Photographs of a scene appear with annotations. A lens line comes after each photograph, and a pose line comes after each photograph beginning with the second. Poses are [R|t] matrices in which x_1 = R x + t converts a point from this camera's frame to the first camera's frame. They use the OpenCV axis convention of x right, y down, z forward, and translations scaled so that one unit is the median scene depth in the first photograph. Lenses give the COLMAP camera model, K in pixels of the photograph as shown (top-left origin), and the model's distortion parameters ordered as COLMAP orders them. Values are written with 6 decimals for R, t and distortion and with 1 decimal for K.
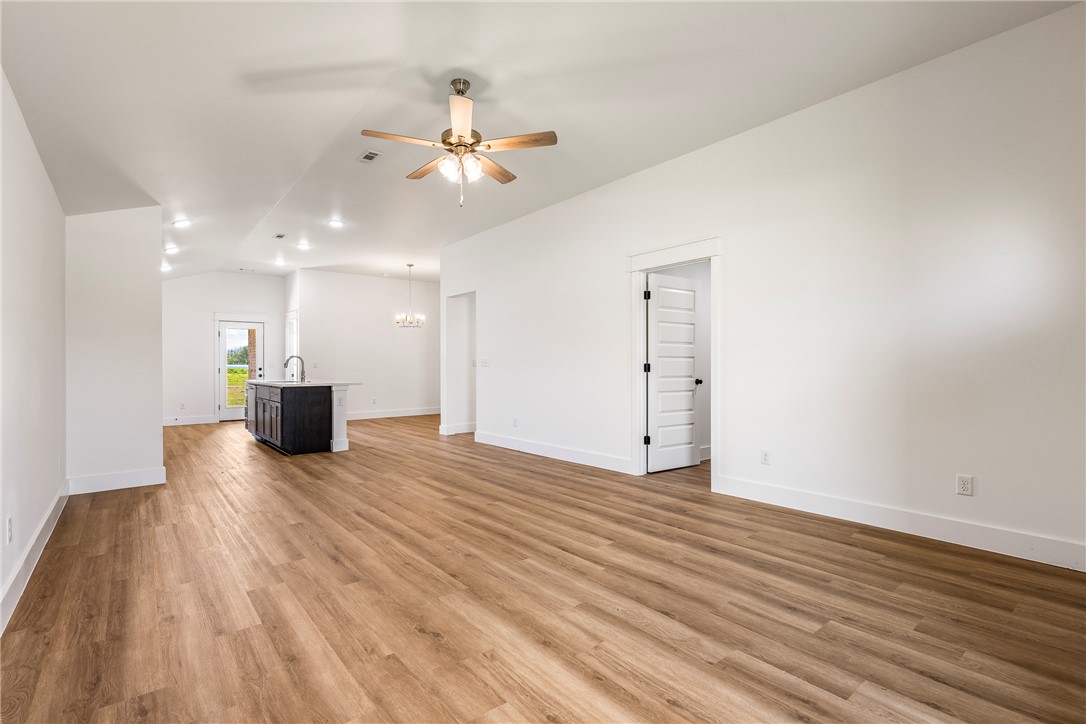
lens RADIAL K [[498.5, 0, 541.9], [0, 498.5, 366.0], [0, 0, 1]] dist [-0.000079, 0.000239]
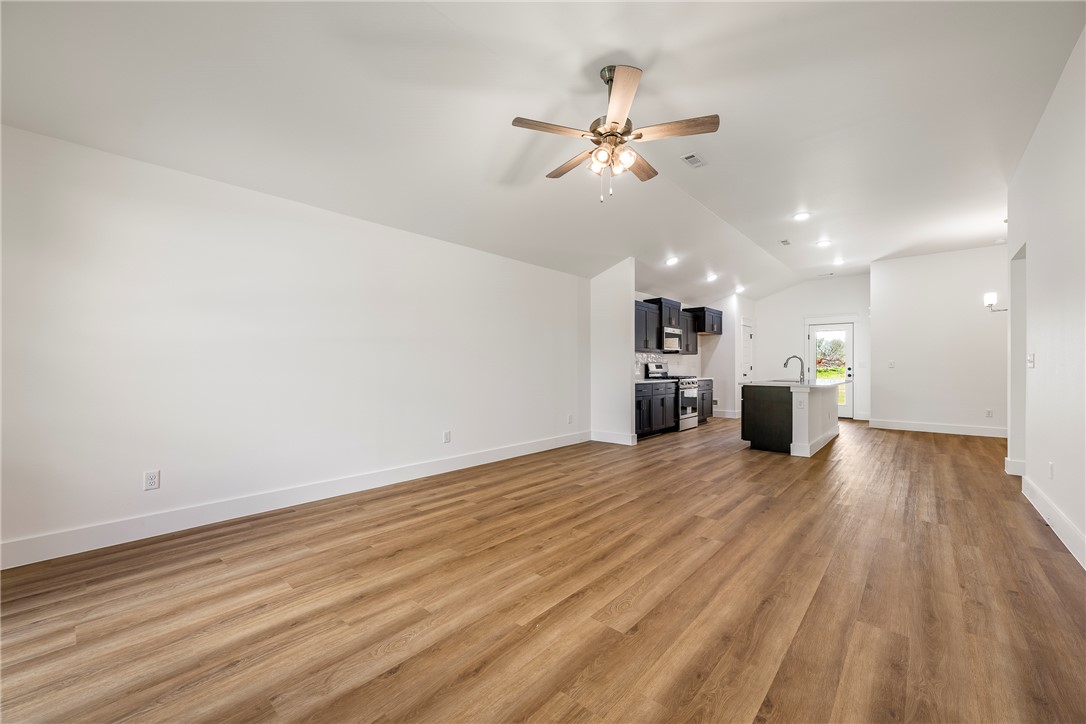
lens RADIAL K [[433.7, 0, 535.5], [0, 433.7, 366.4], [0, 0, 1]] dist [-0.000716, -0.000262]
pose [[0.148792, 0.004570, -0.988858, 0.689988], [-0.002751, 0.999987, 0.004208, -0.003218], [0.988865, 0.002094, 0.148803, 0.791270]]
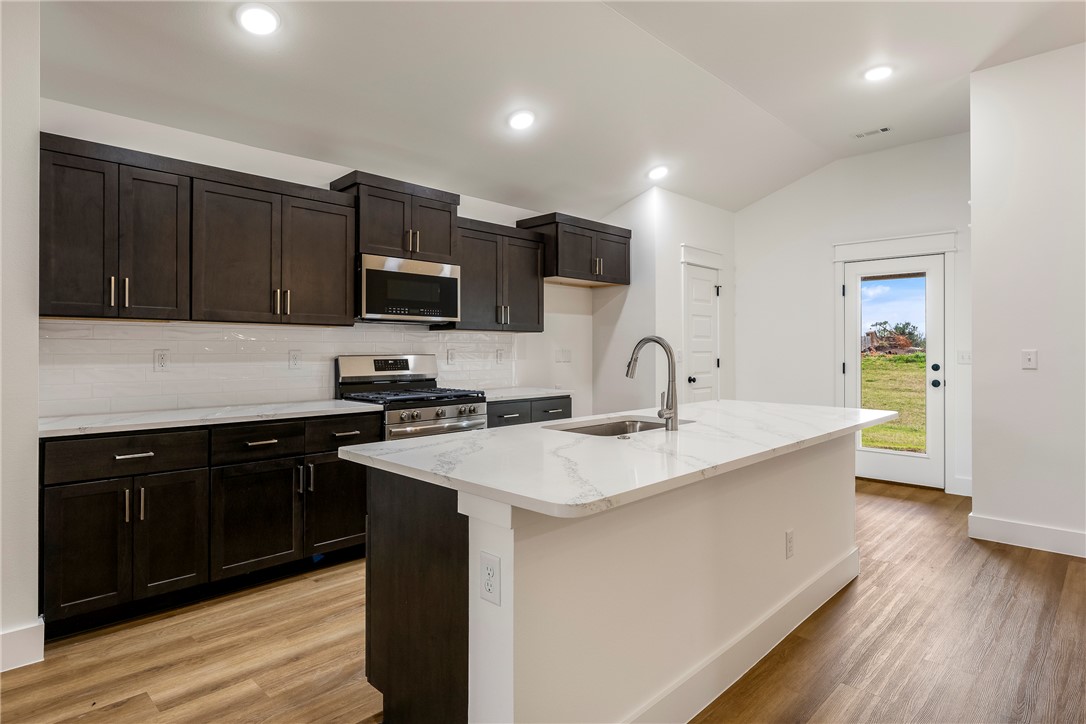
lens RADIAL K [[590.6, 0, 542.2], [0, 590.6, 345.4], [0, 0, 1]] dist [-0.022246, 0.000586]
pose [[0.101259, -0.002463, -0.994857, -0.384663], [-0.001416, 0.999996, -0.002620, -0.032595], [0.994859, 0.001674, 0.101255, 2.064540]]
